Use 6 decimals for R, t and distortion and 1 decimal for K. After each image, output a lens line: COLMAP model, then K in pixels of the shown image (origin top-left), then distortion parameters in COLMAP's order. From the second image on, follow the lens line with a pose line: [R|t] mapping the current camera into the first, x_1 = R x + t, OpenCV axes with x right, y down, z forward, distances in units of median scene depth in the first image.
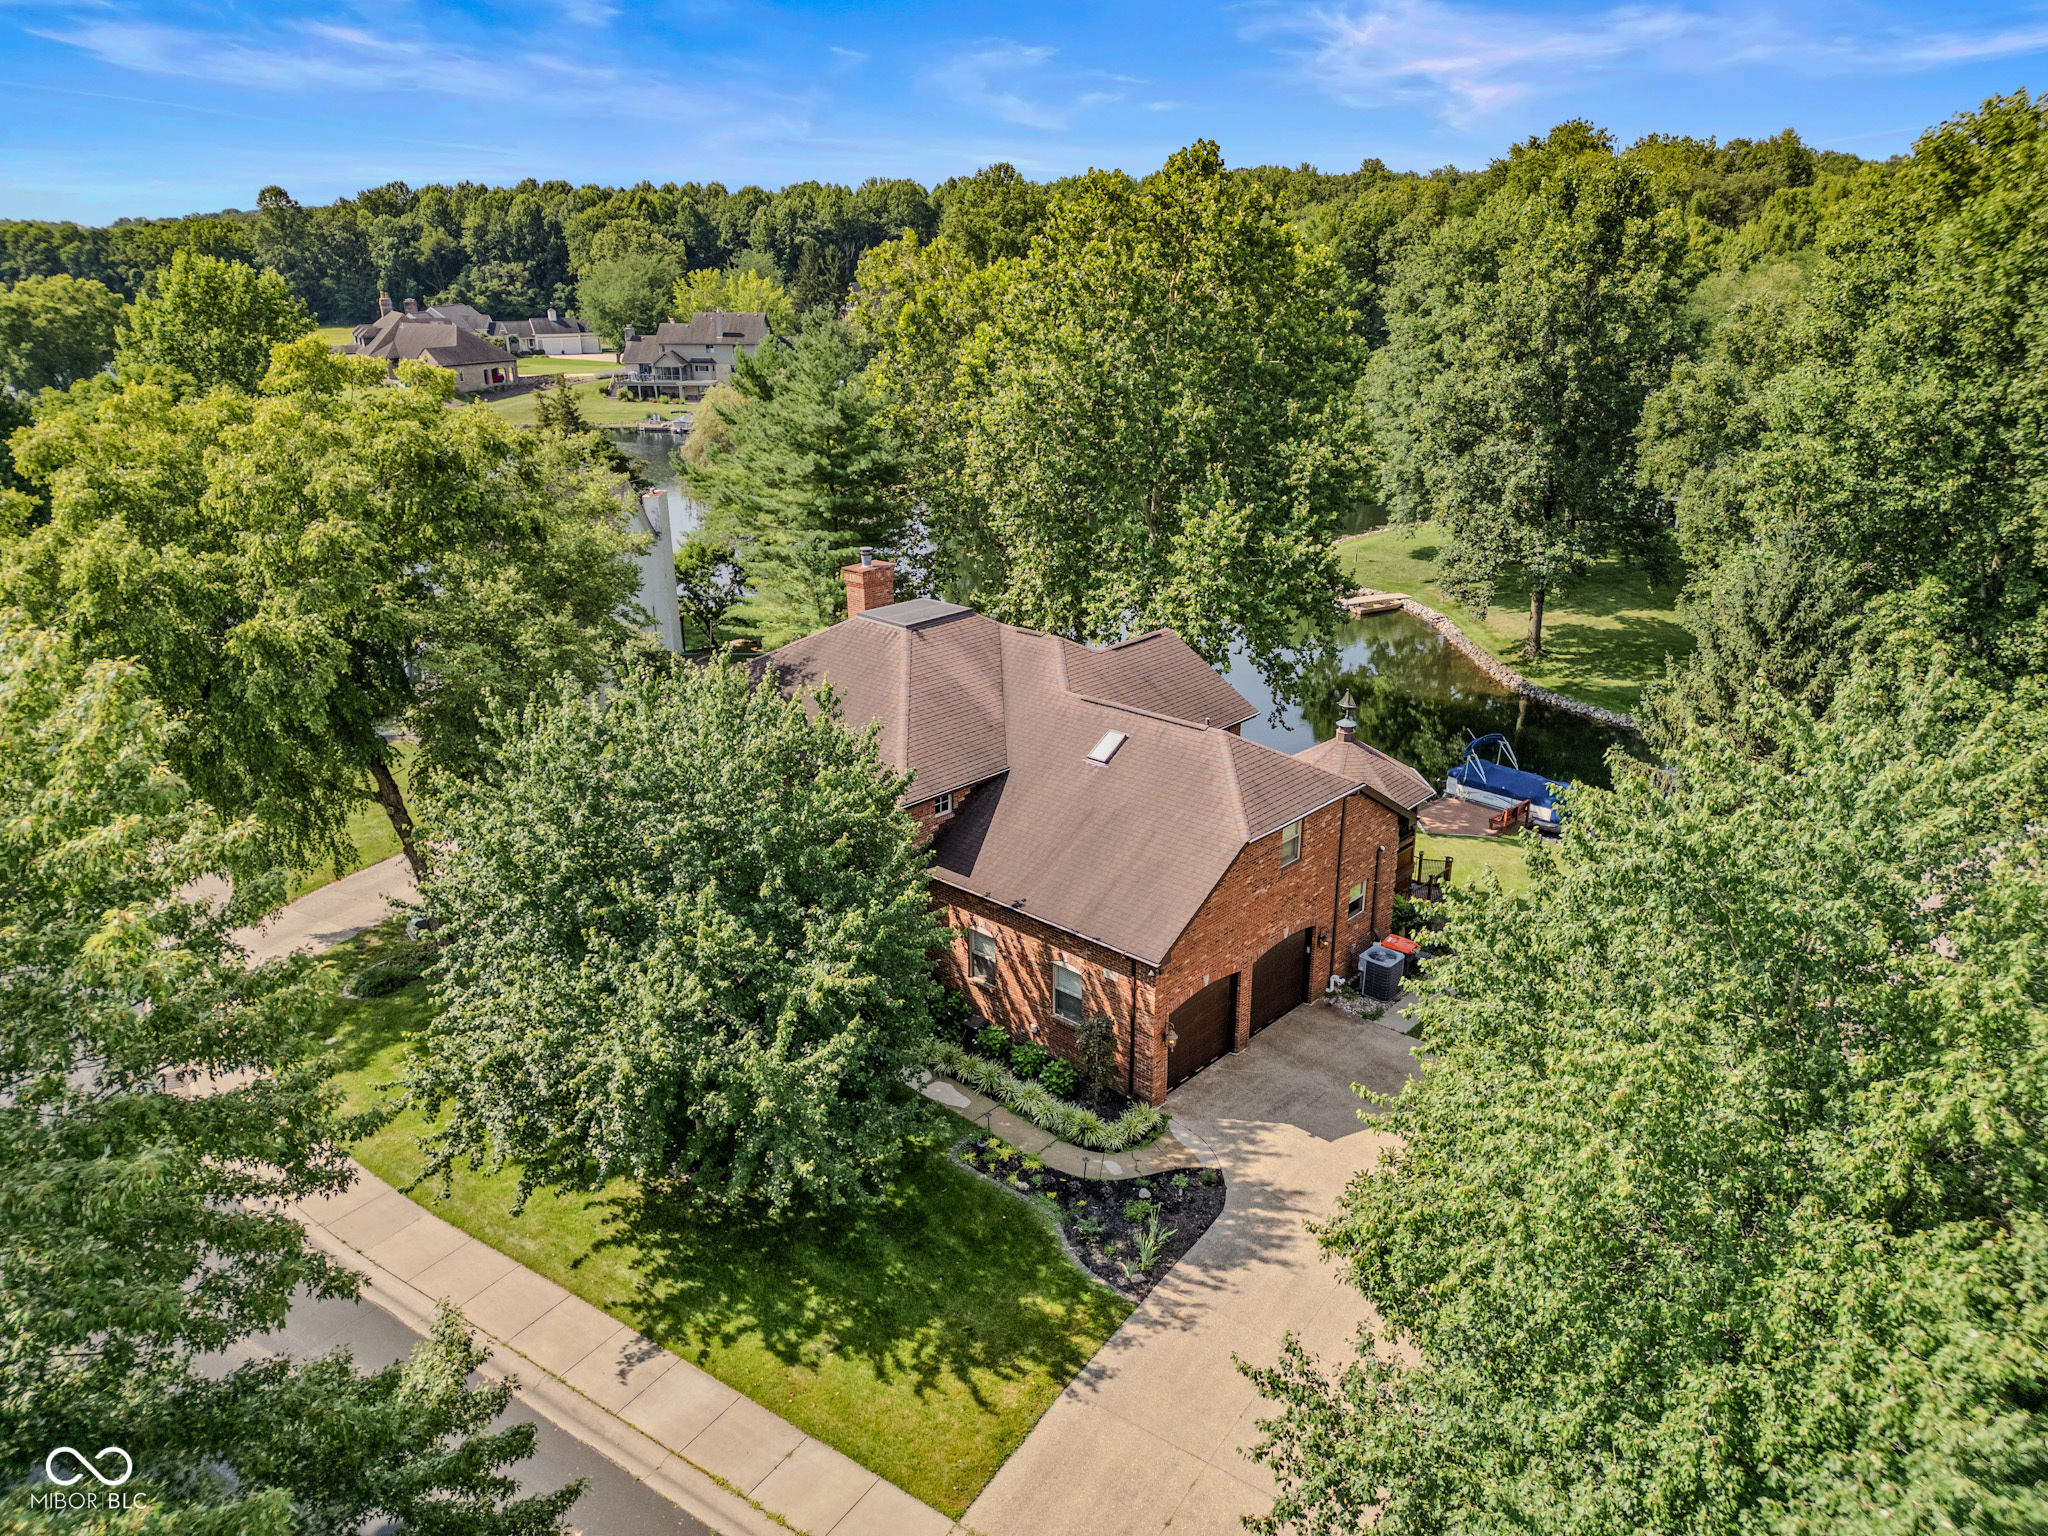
lens RADIAL K [[1451.0, 0, 1024.0], [0, 1451.0, 765.4], [0, 0, 1]] dist [0.050508, -0.049294]
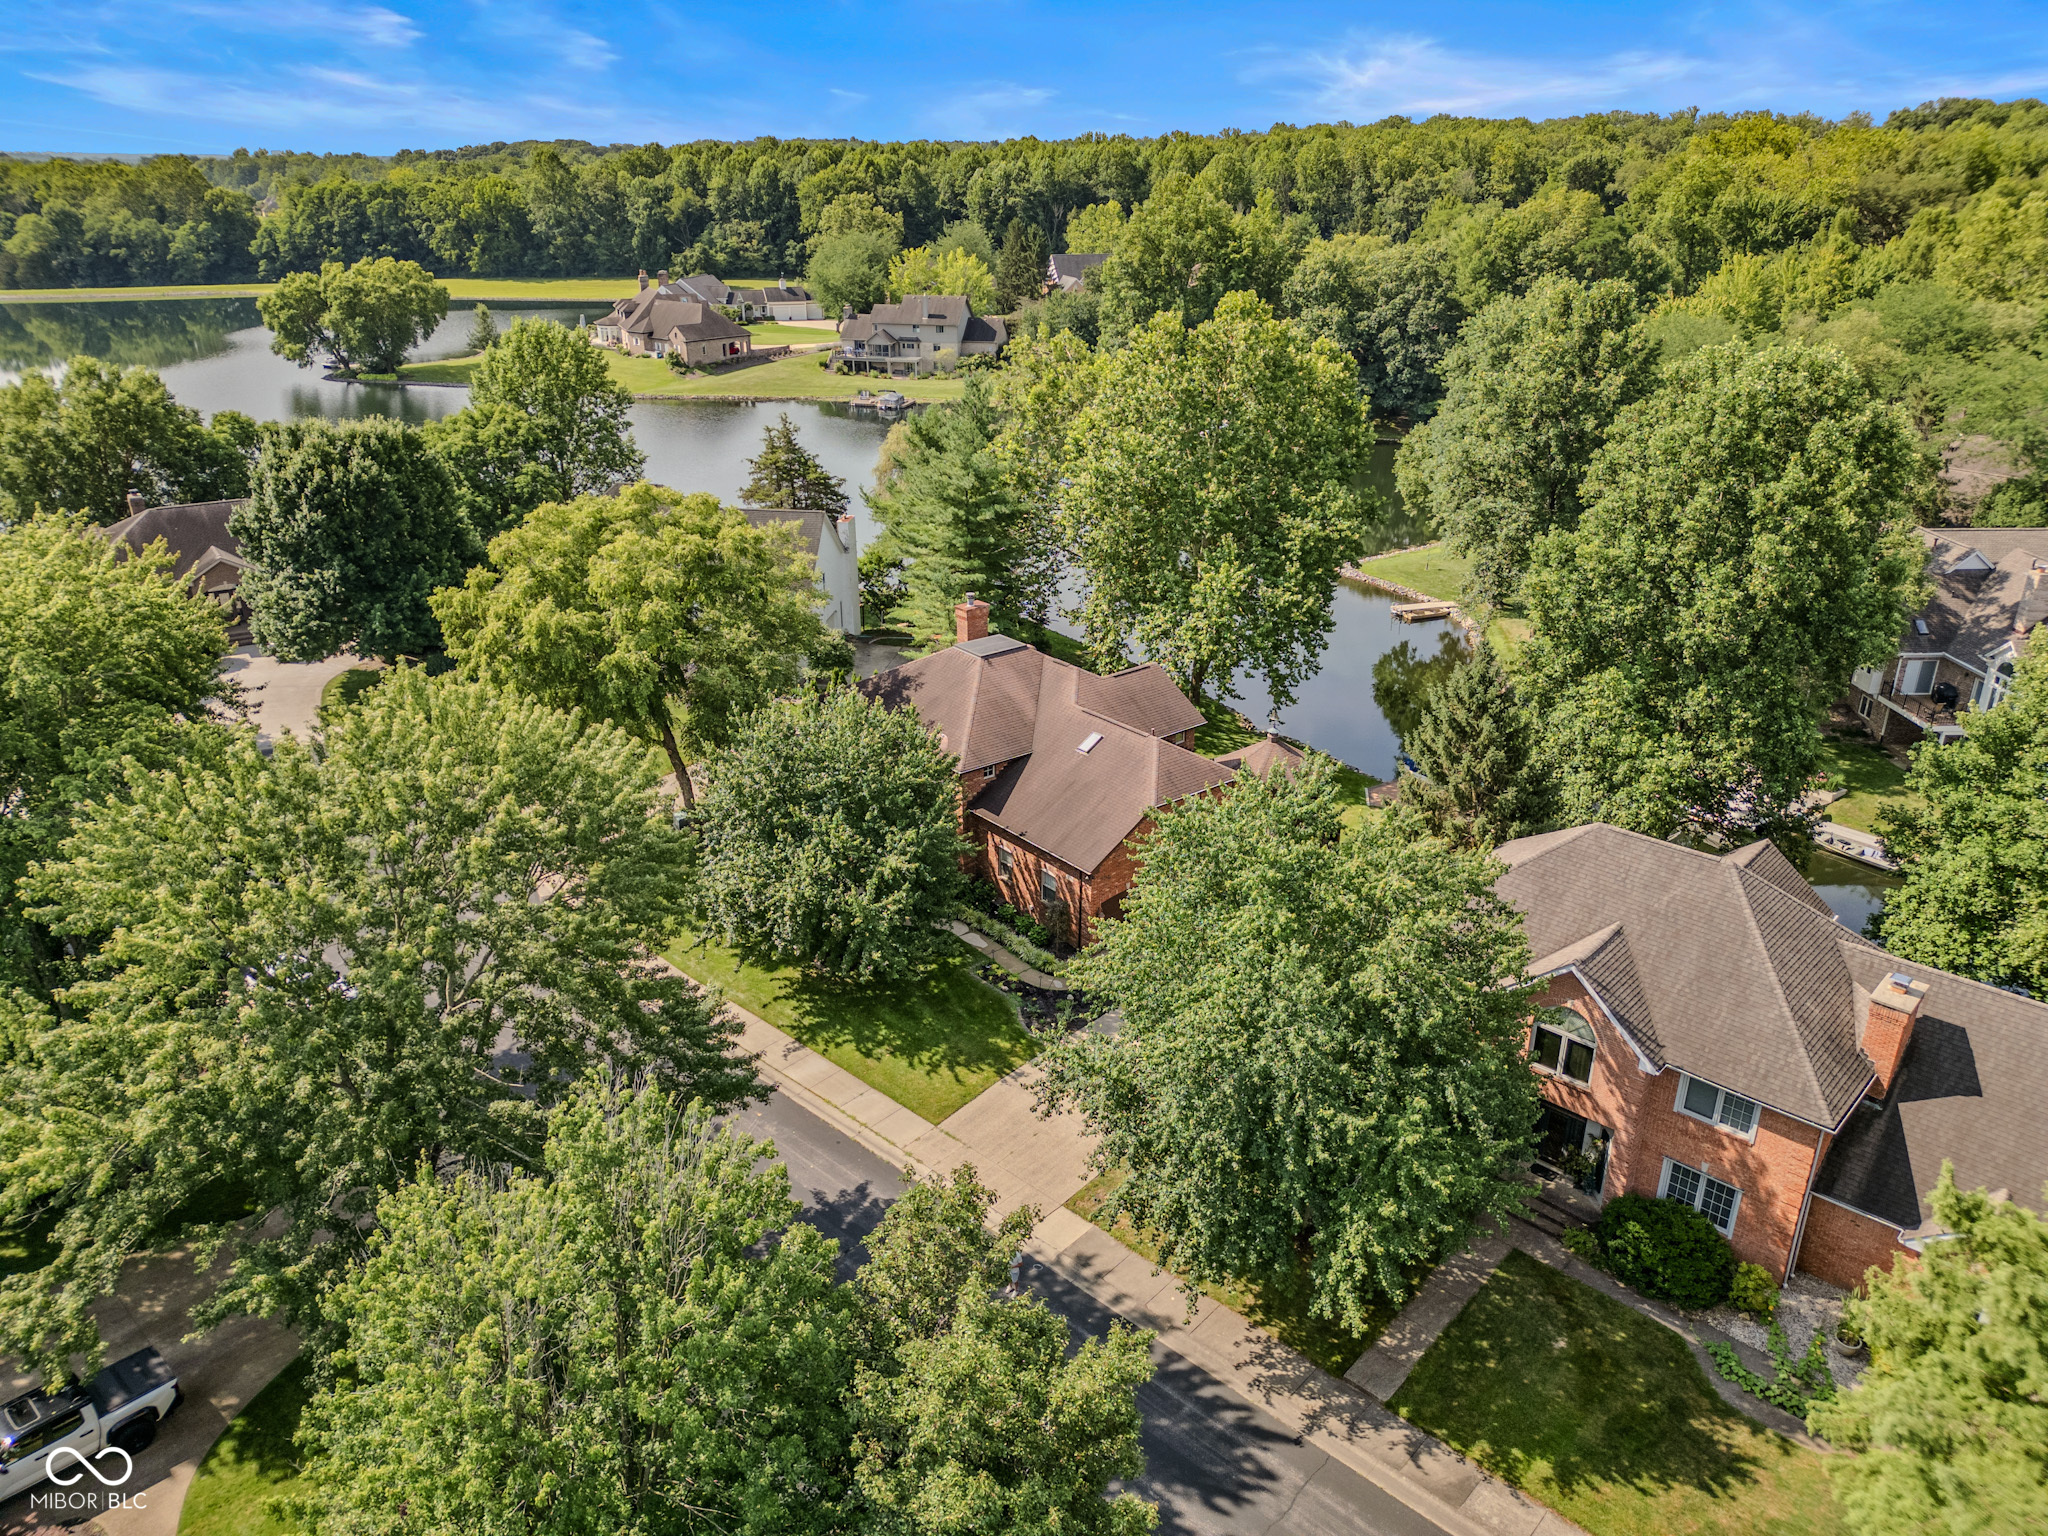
lens RADIAL K [[1451.0, 0, 1031.0], [0, 1451.0, 769.0], [0, 0, 1]] dist [0.050508, -0.049294]
pose [[0.989790, 0.063269, -0.127724, 0.212984], [-0.056758, 0.996927, 0.053993, -0.071379], [0.130748, -0.046192, 0.990339, -0.669366]]
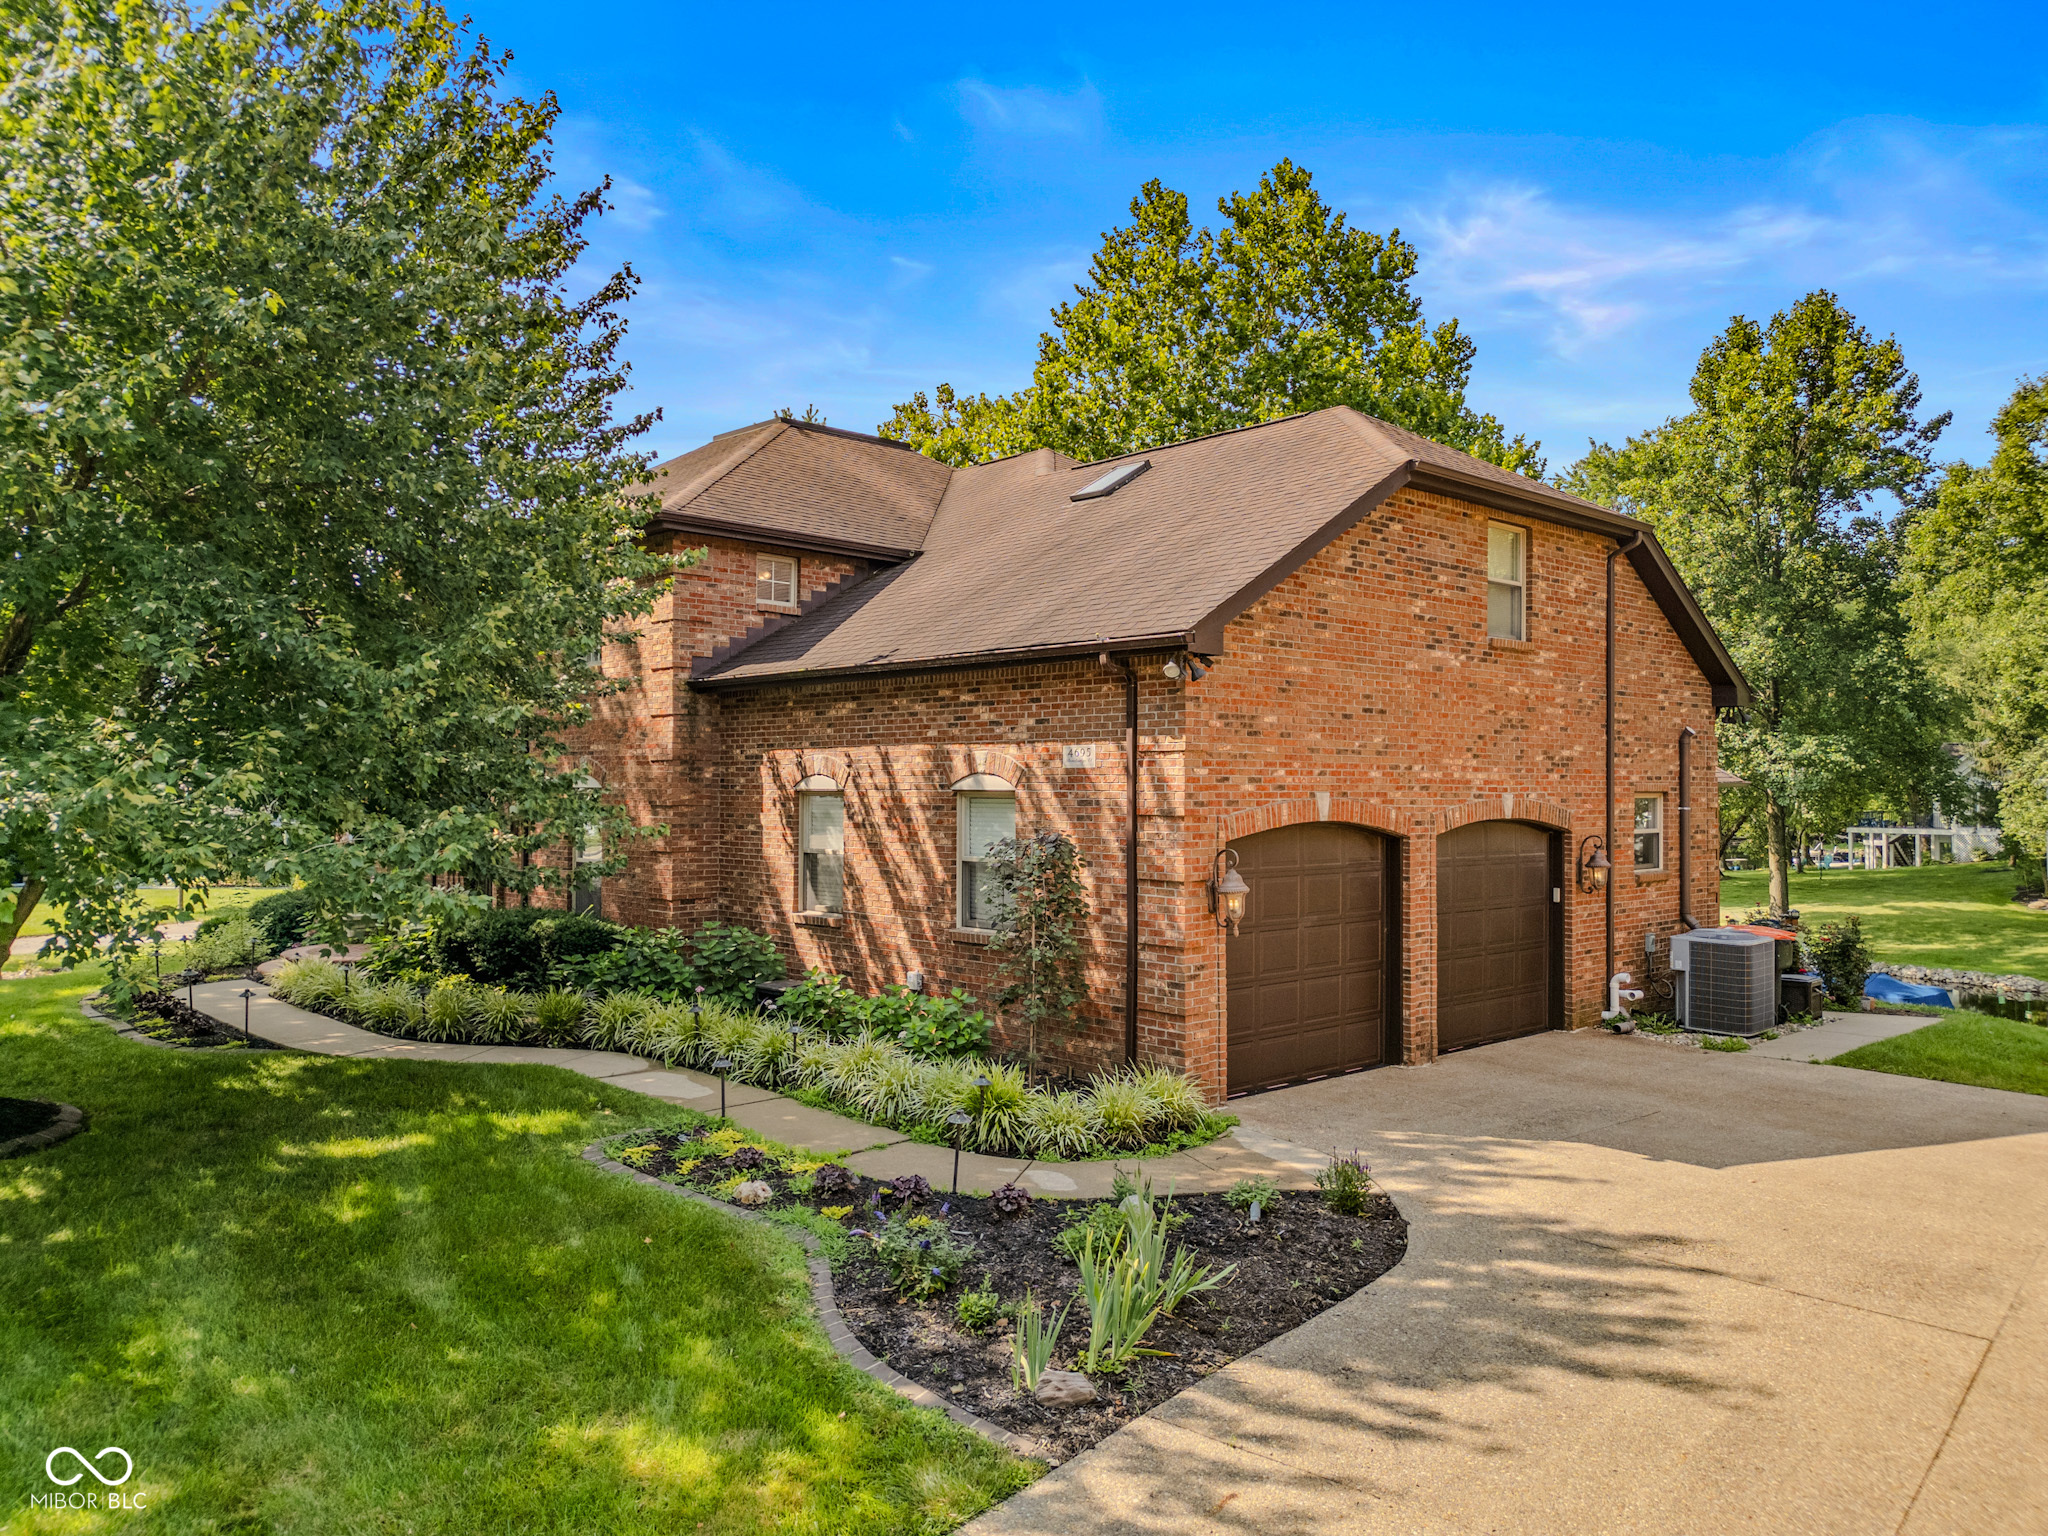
lens RADIAL K [[1451.0, 0, 1007.2], [0, 1451.0, 766.1], [0, 0, 1]] dist [0.050508, -0.049294]
pose [[0.995939, 0.003341, -0.089970, 0.071803], [-0.035780, 0.931694, -0.361478, 0.275351], [0.082617, 0.363229, 0.928030, 0.590981]]
